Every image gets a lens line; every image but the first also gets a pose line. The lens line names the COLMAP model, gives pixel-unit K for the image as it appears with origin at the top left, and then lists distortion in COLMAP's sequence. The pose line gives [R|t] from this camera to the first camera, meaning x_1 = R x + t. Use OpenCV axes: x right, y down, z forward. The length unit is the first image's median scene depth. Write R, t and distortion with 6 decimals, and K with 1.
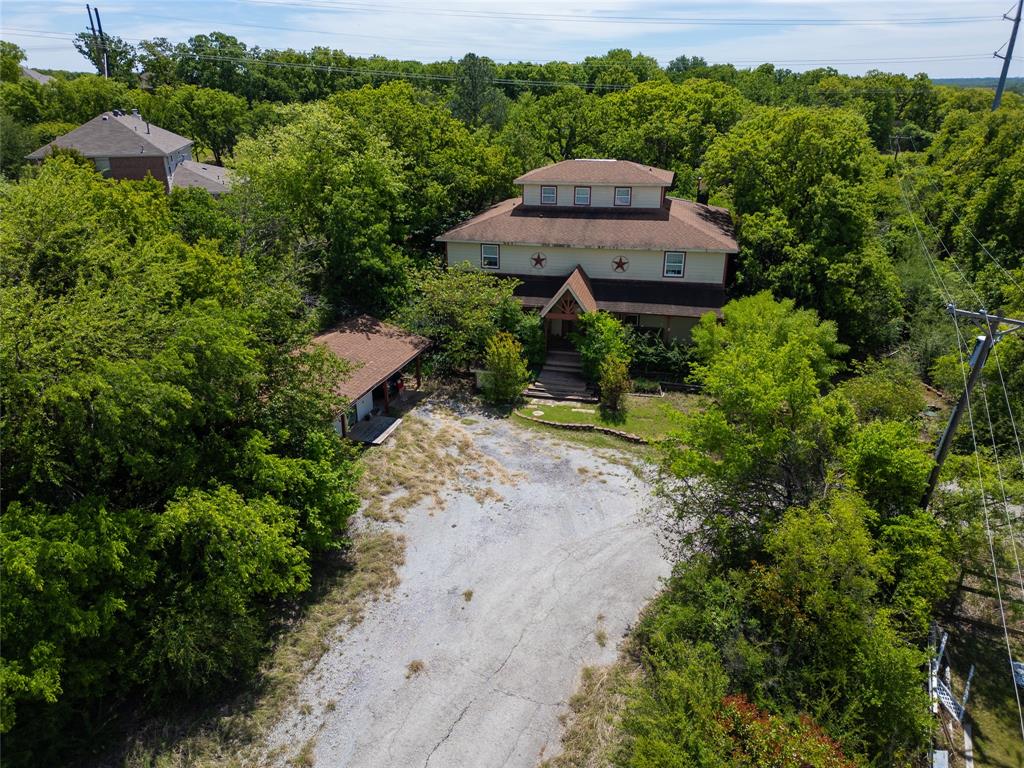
lens RADIAL K [[715.0, 0, 510.6], [0, 715.0, 385.3], [0, 0, 1]] dist [0.043759, -0.031657]
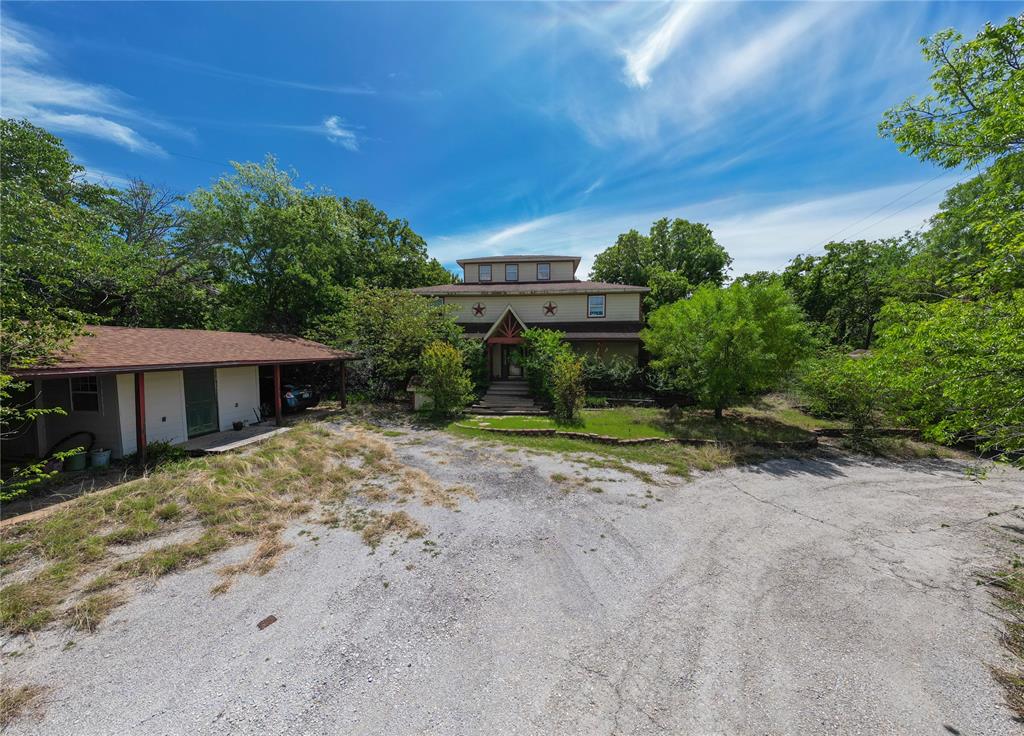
lens RADIAL K [[343.8, 0, 516.0], [0, 343.8, 360.8], [0, 0, 1]] dist [-0.002173, 0.000264]
pose [[0.987476, -0.009391, 0.157490, 0.013947], [0.064313, 0.935483, -0.347469, 0.121624], [-0.144067, 0.353246, 0.924371, 0.659651]]
